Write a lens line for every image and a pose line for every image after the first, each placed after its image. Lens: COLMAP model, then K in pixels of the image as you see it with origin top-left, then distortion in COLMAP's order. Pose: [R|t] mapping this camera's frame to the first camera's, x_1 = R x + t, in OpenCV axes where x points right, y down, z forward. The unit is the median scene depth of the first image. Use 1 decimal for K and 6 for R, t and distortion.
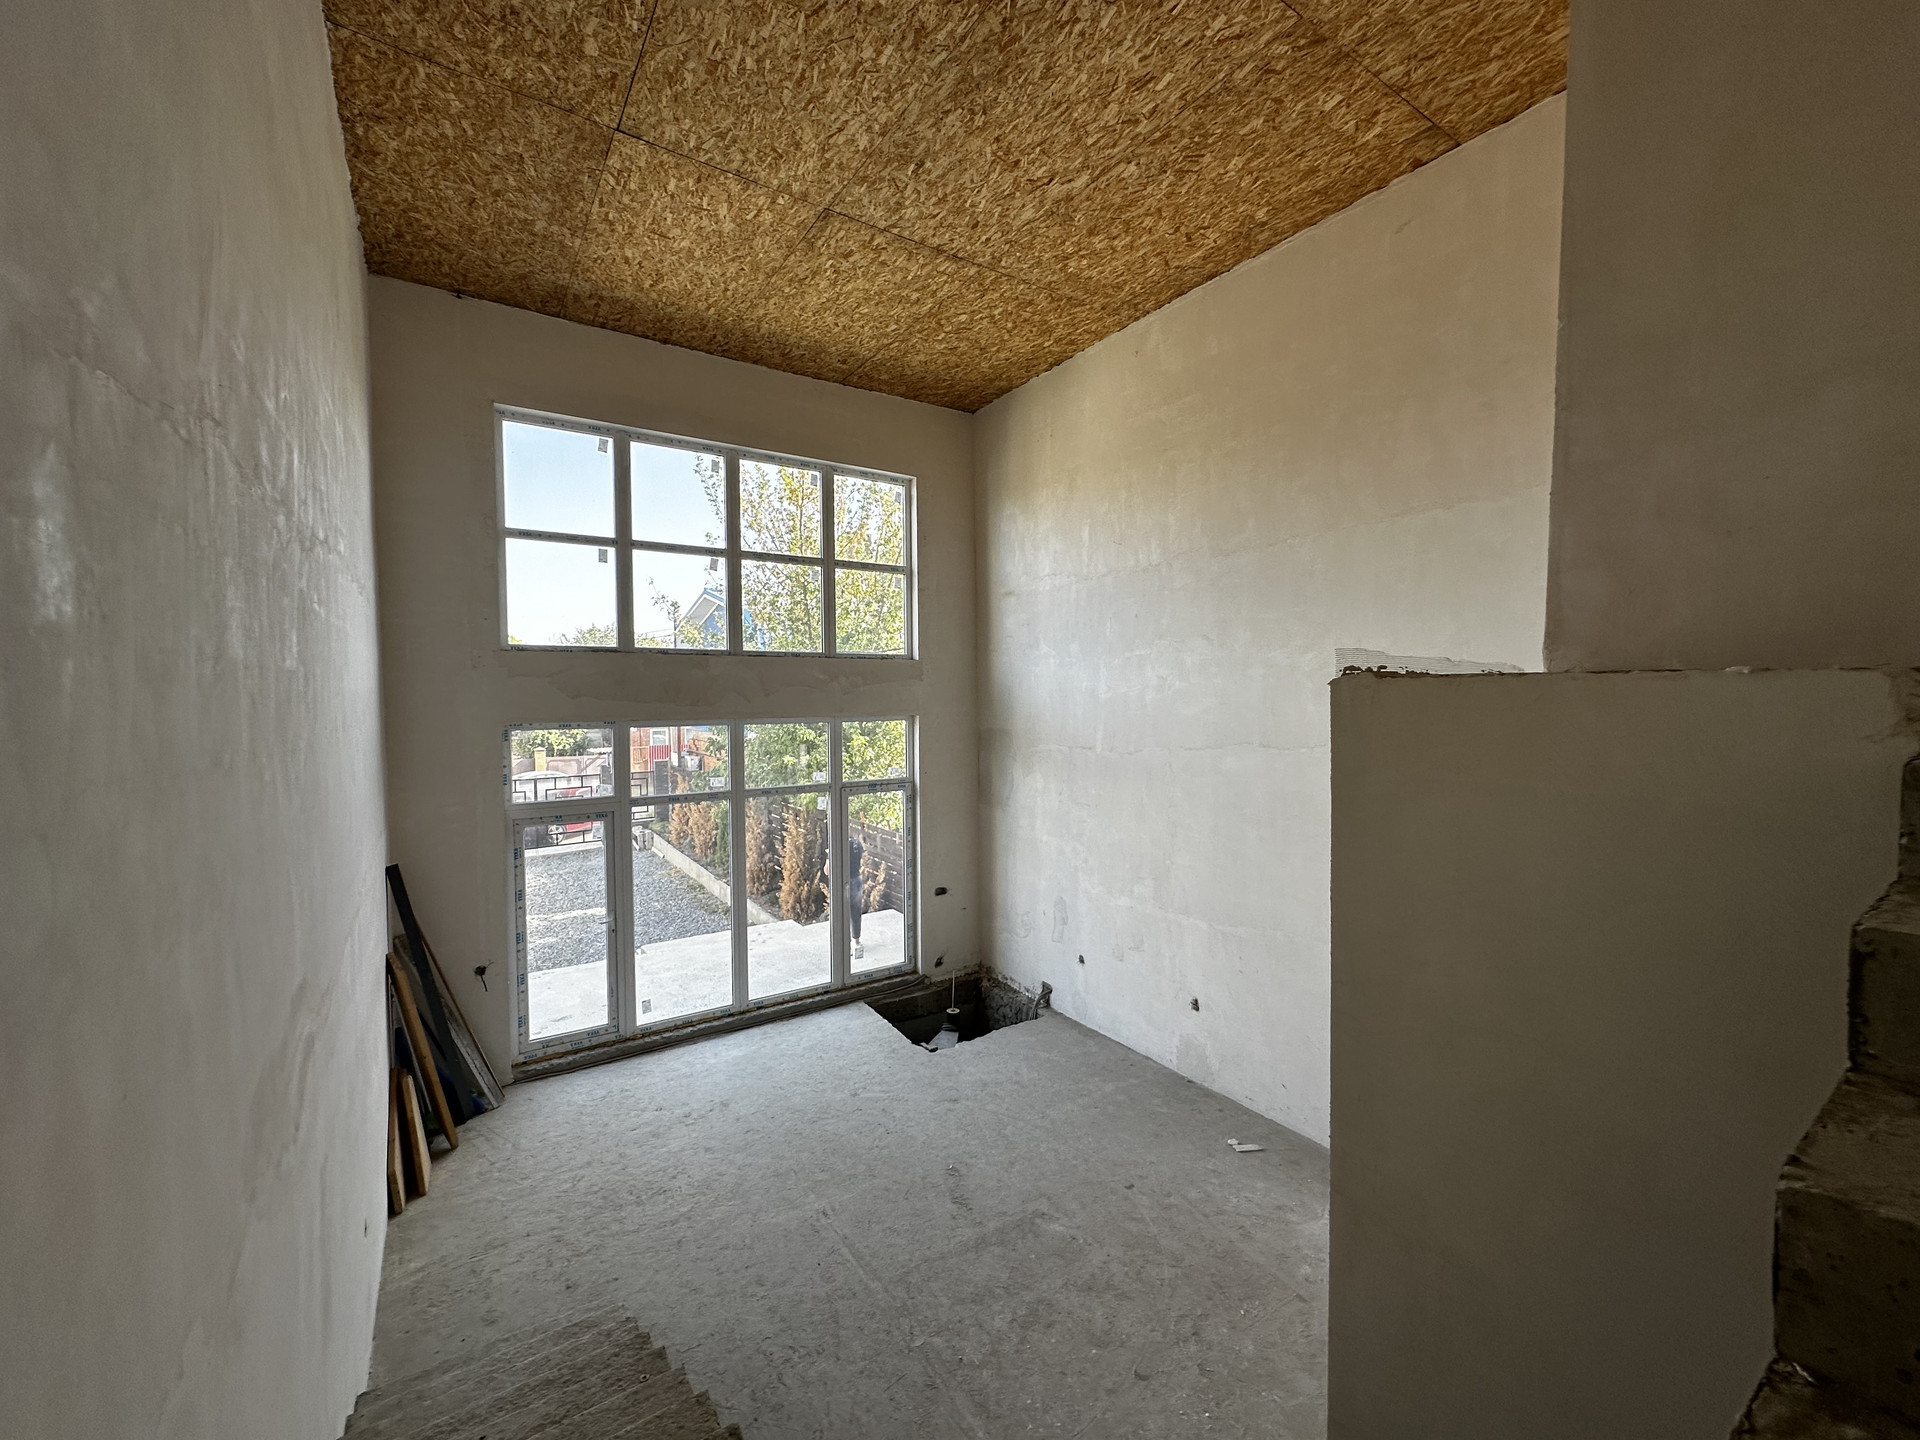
lens RADIAL K [[759.4, 0, 965.8], [0, 759.4, 712.4], [0, 0, 1]] dist [-0.000070, -0.000062]
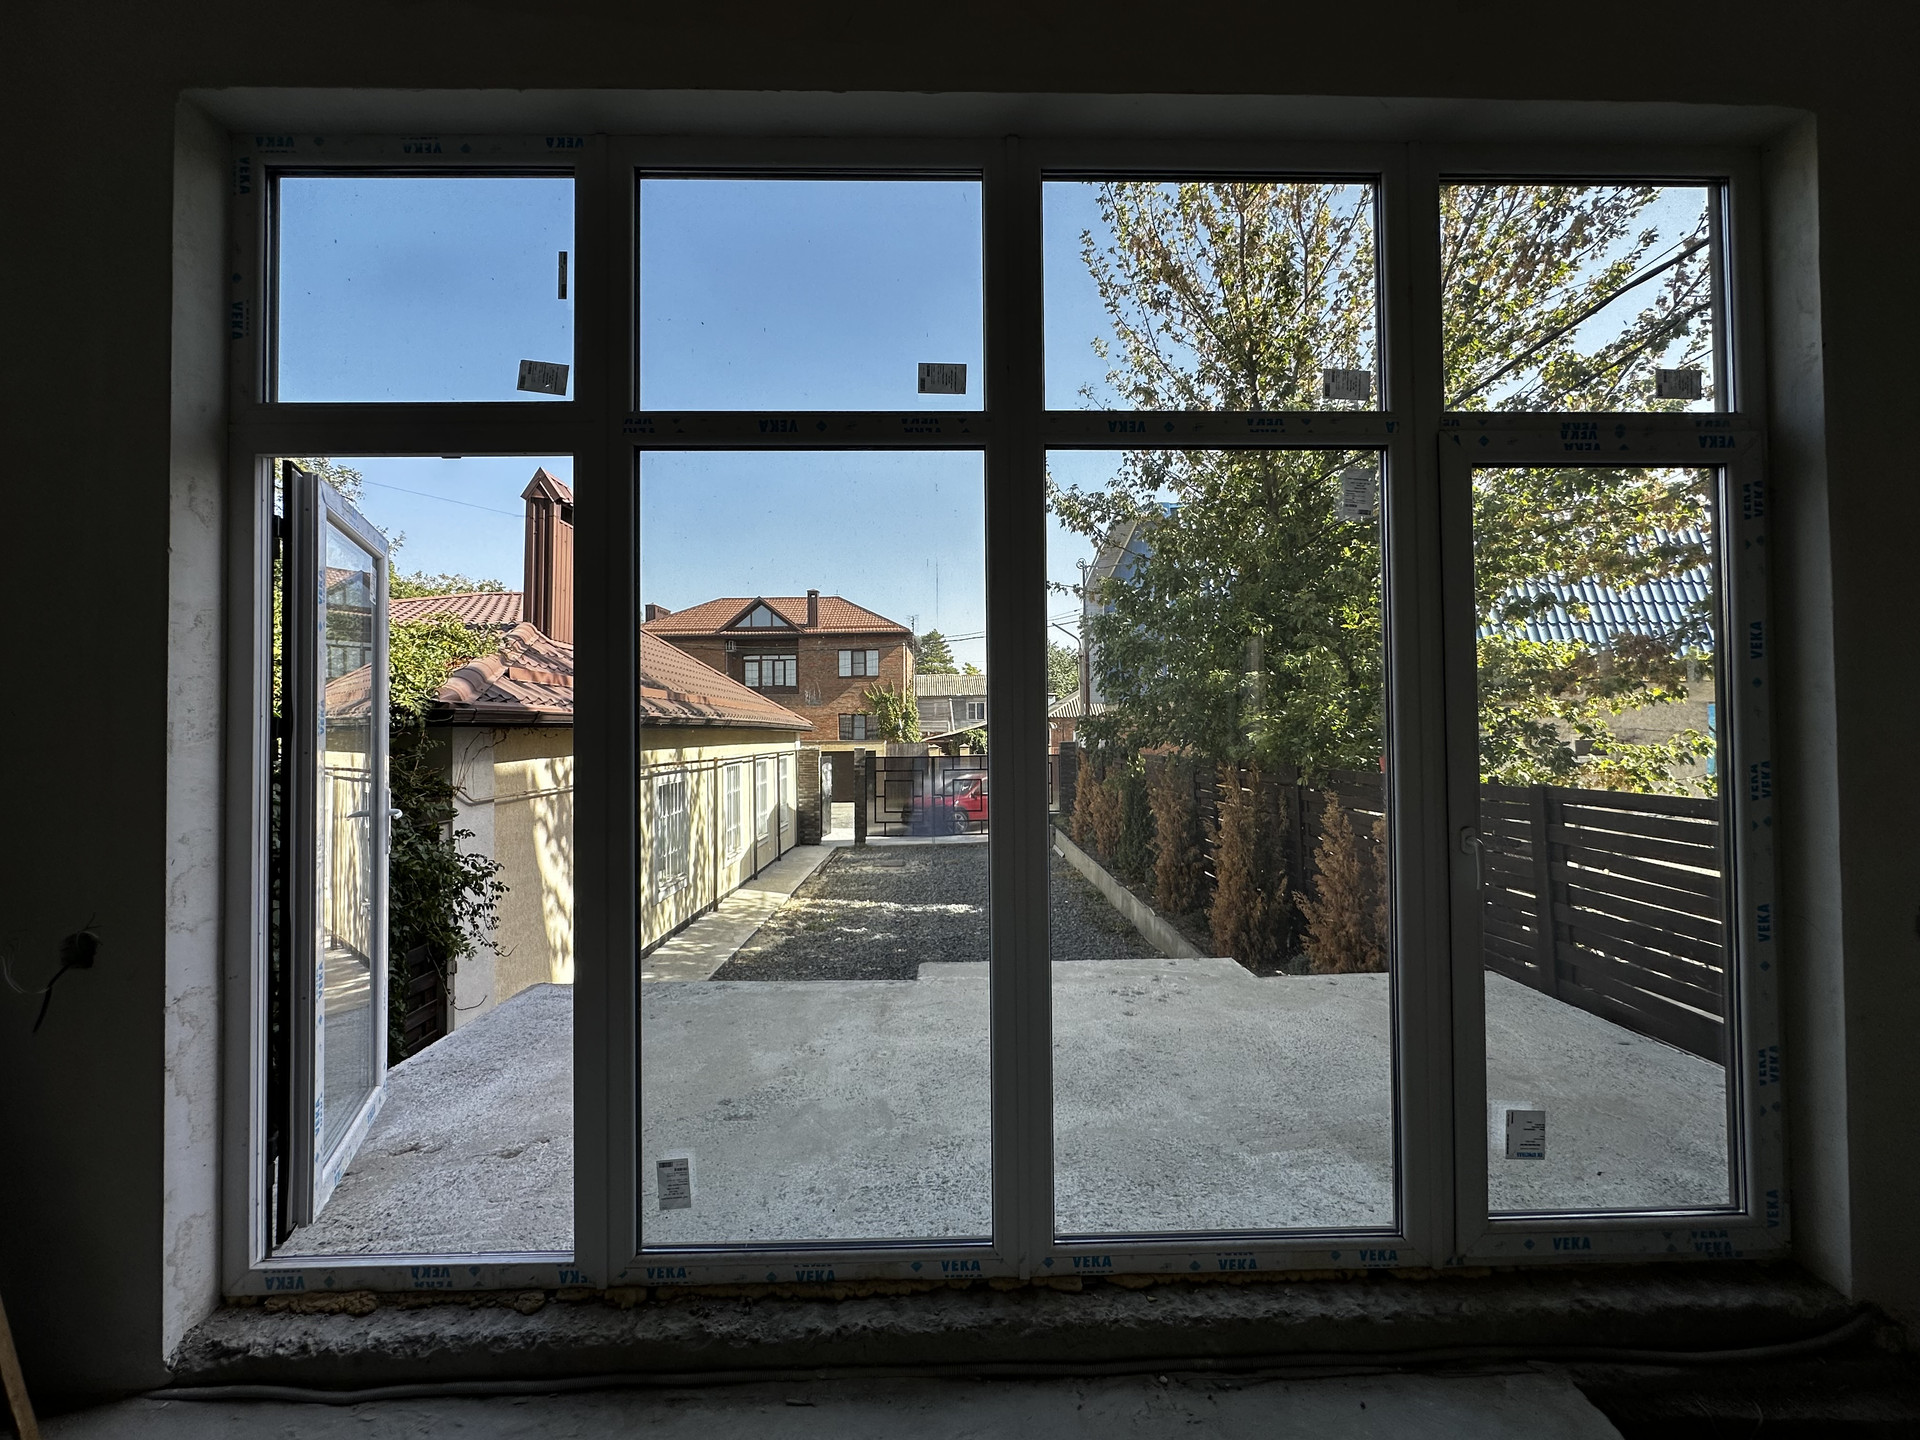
lens RADIAL K [[759.4, 0, 965.8], [0, 759.4, 712.4], [0, 0, 1]] dist [-0.000070, -0.000062]
pose [[0.845437, -0.018856, -0.533741, -0.134417], [-0.006642, 0.998928, -0.045810, 0.167587], [0.534033, 0.042275, 0.844406, 0.595155]]
